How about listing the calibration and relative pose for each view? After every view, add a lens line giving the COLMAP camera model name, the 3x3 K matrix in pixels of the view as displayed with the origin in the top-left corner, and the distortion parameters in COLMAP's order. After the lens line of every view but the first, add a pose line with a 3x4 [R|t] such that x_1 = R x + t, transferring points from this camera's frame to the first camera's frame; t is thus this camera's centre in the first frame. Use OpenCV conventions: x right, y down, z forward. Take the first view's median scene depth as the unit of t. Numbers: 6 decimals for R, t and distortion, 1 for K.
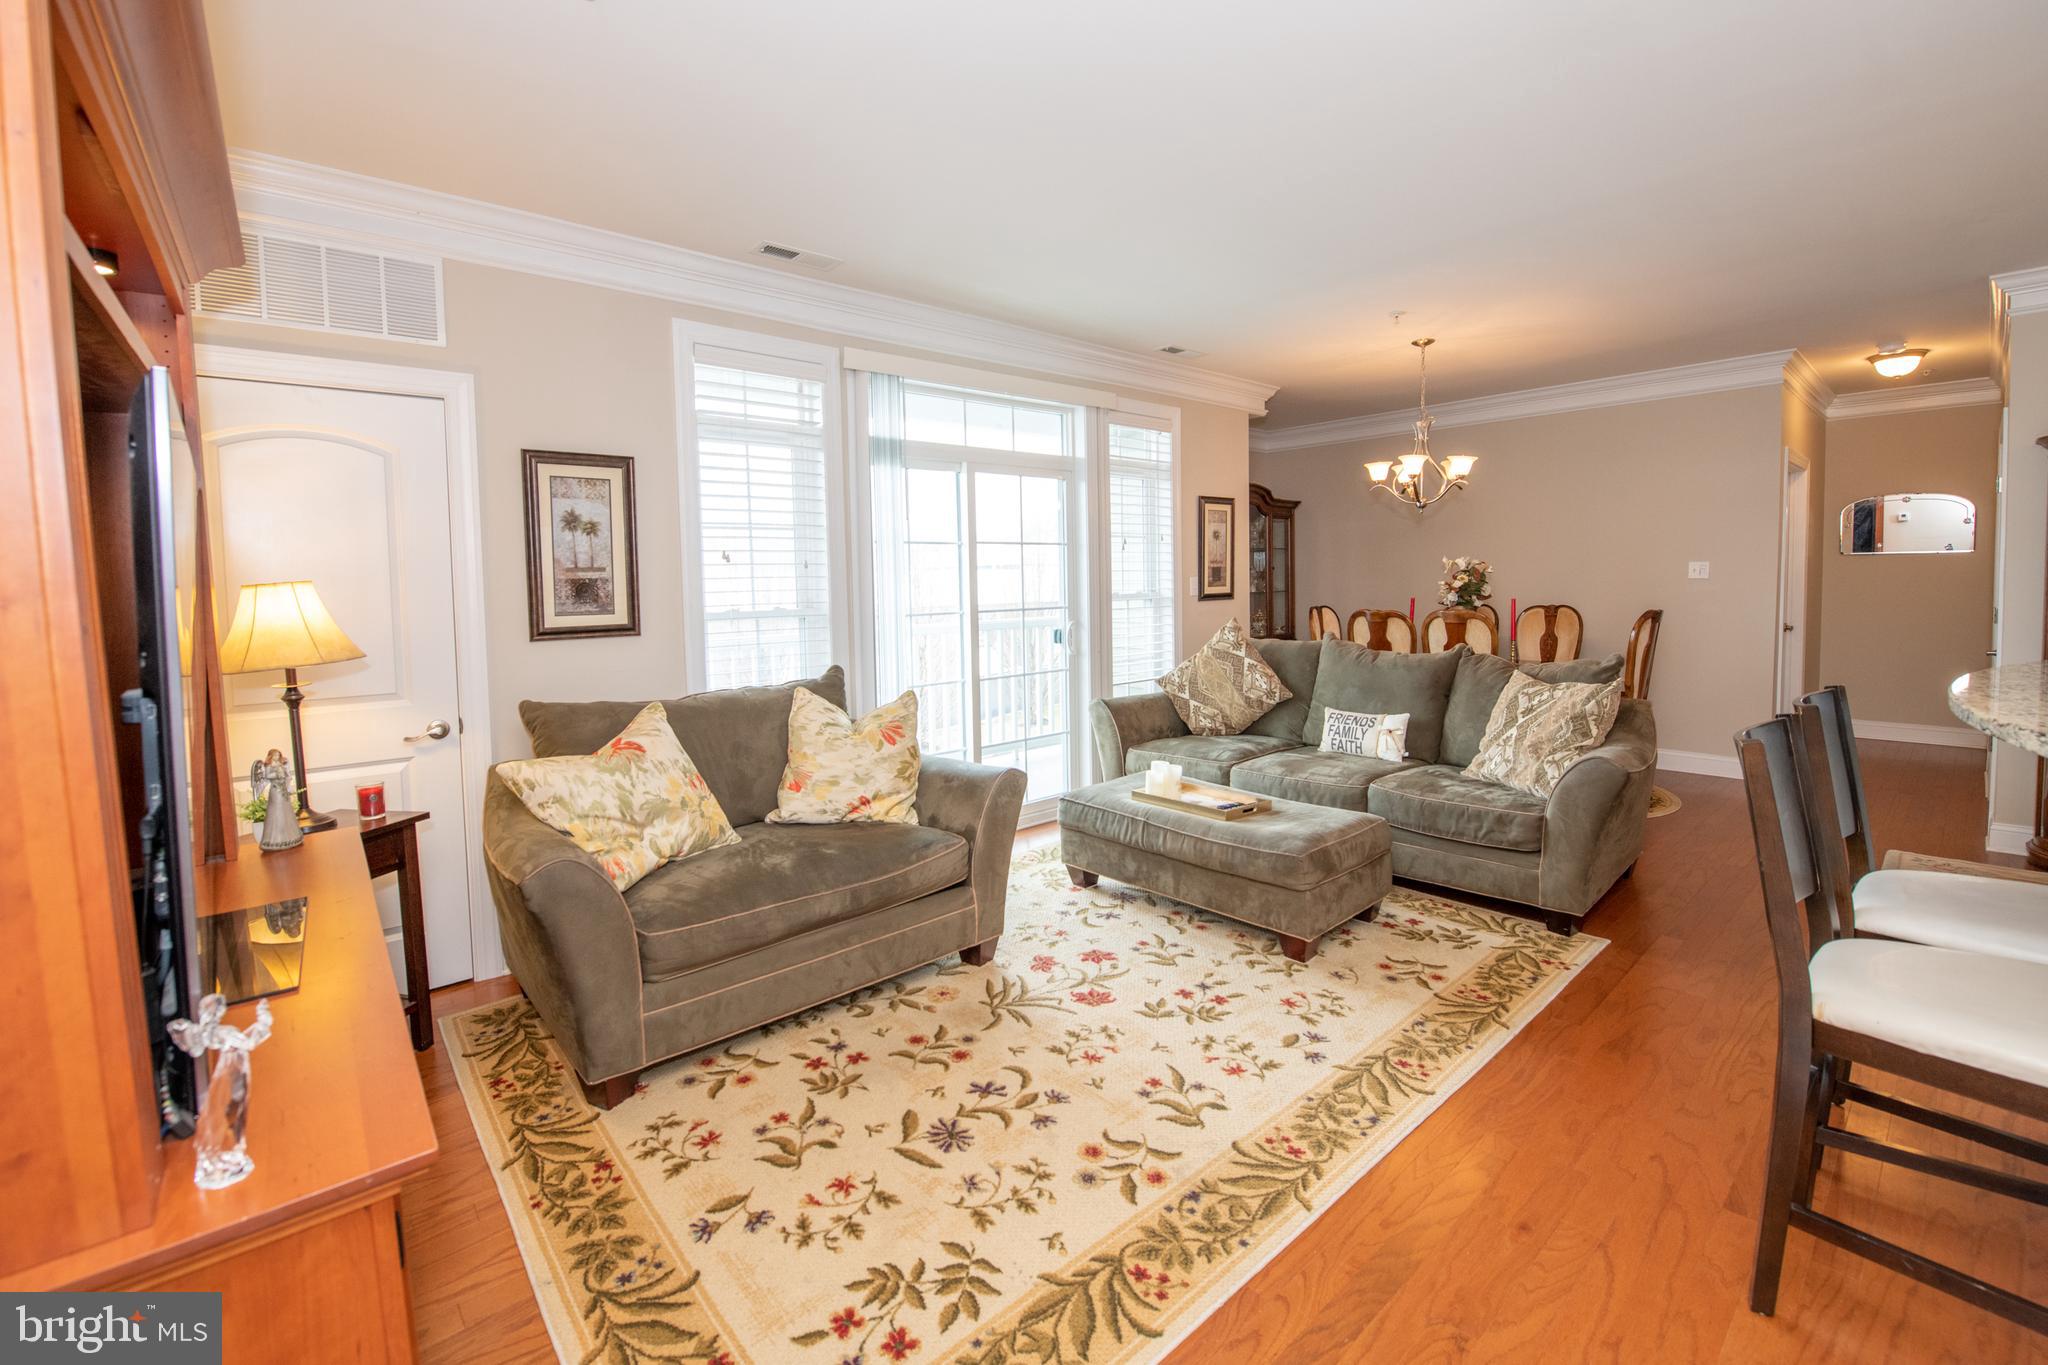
lens RADIAL K [[872.5, 0, 989.7], [0, 872.5, 620.7], [0, 0, 1]] dist [-0.015259, 0.000136]
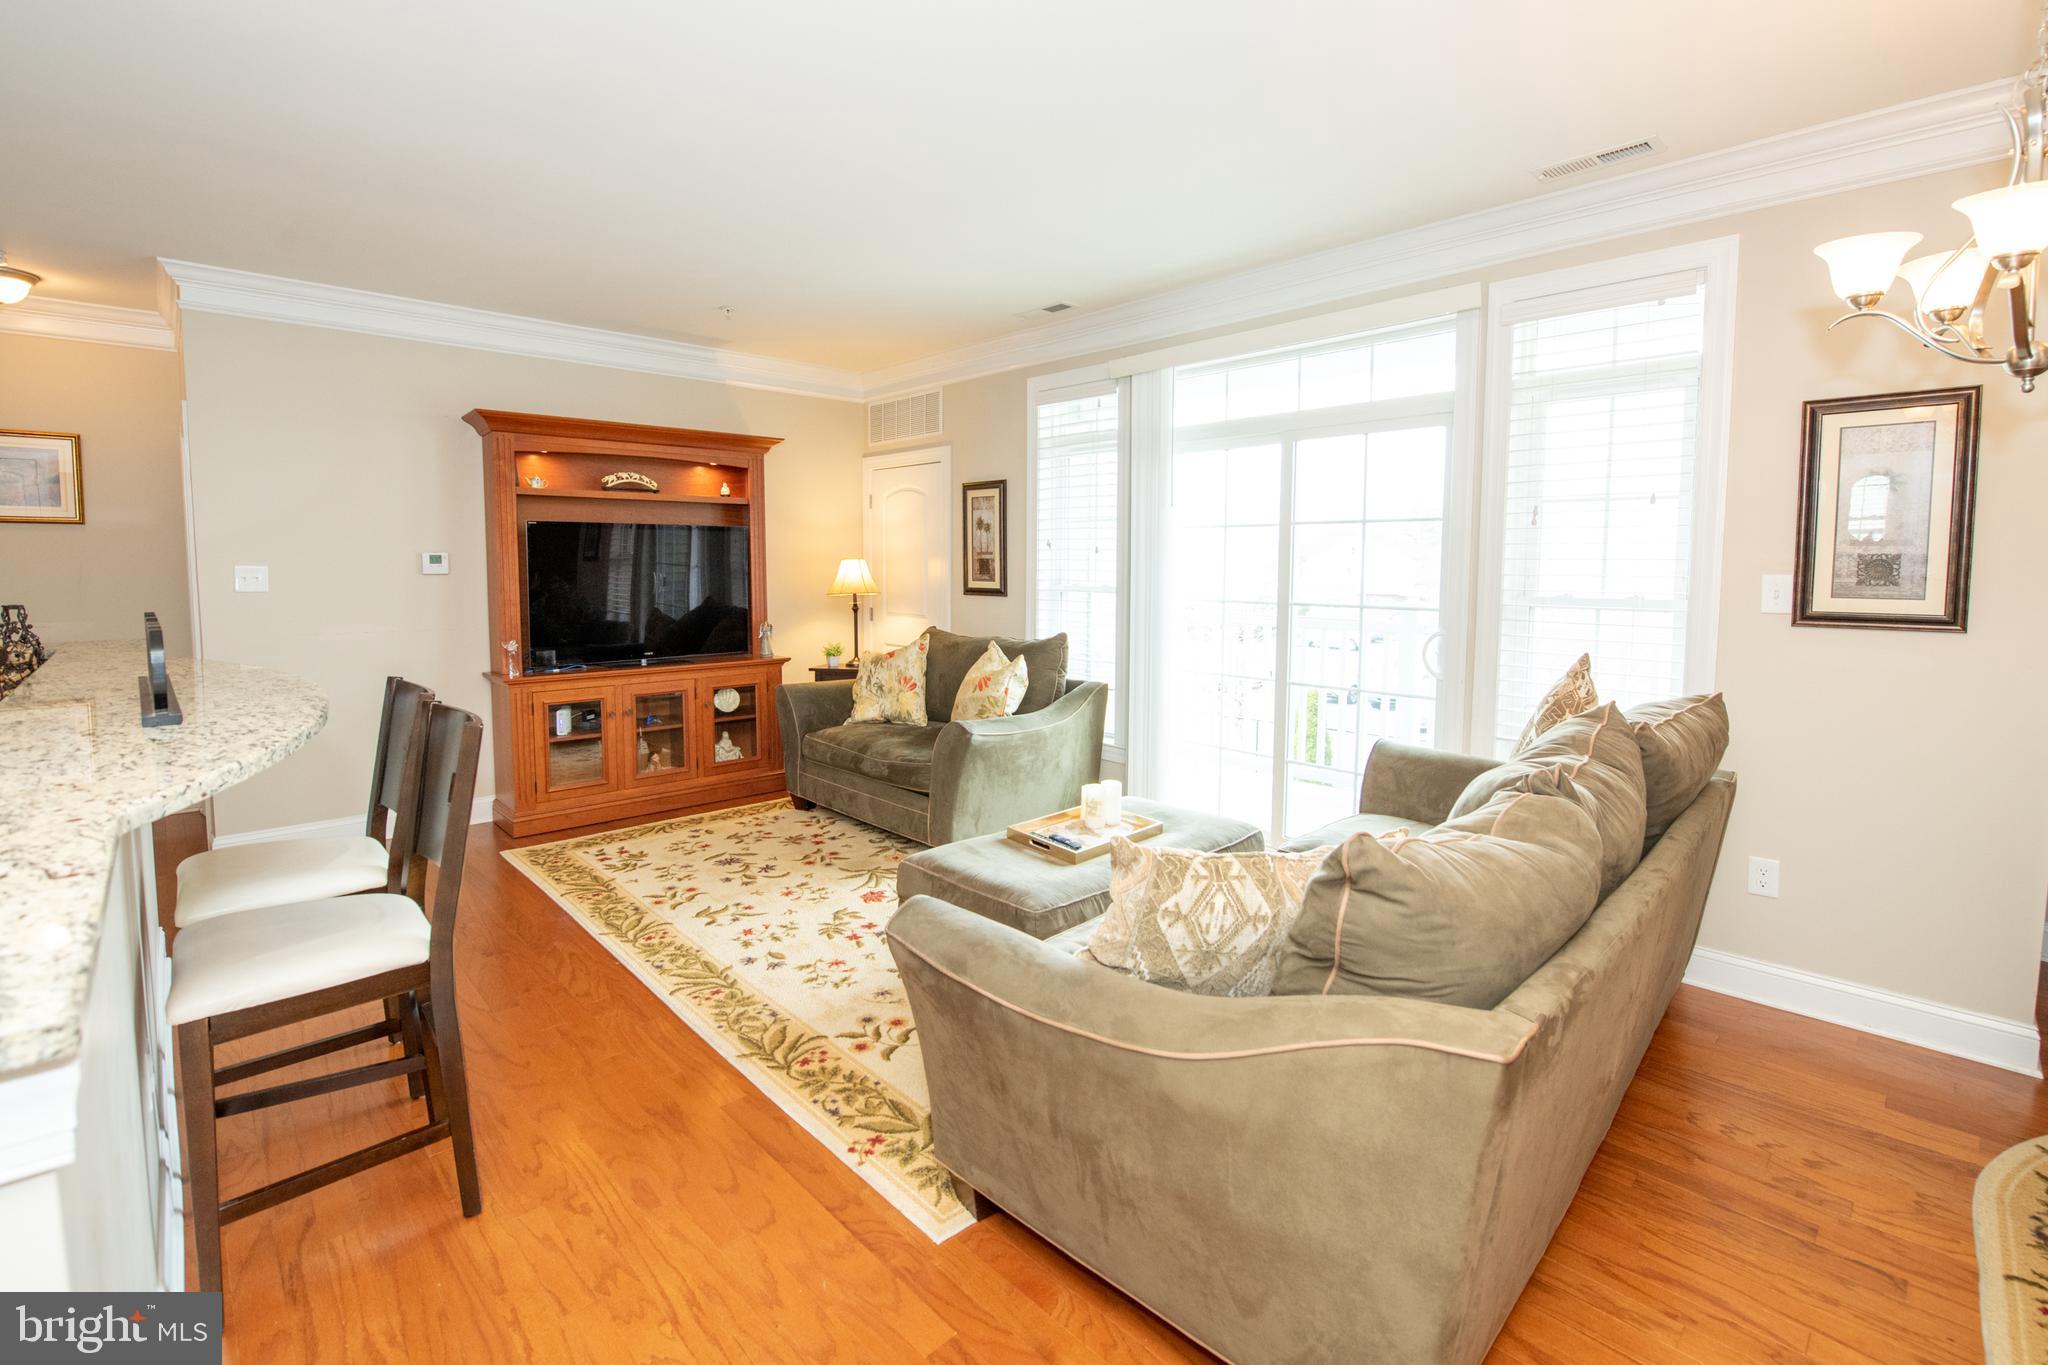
lens RADIAL K [[872.5, 0, 989.7], [0, 872.5, 620.7], [0, 0, 1]] dist [-0.015259, 0.000136]
pose [[0.053057, 0.090453, -0.994486, 1.439517], [-0.048991, 0.994926, 0.087879, -0.095410], [0.997389, 0.044059, 0.057219, 1.138817]]
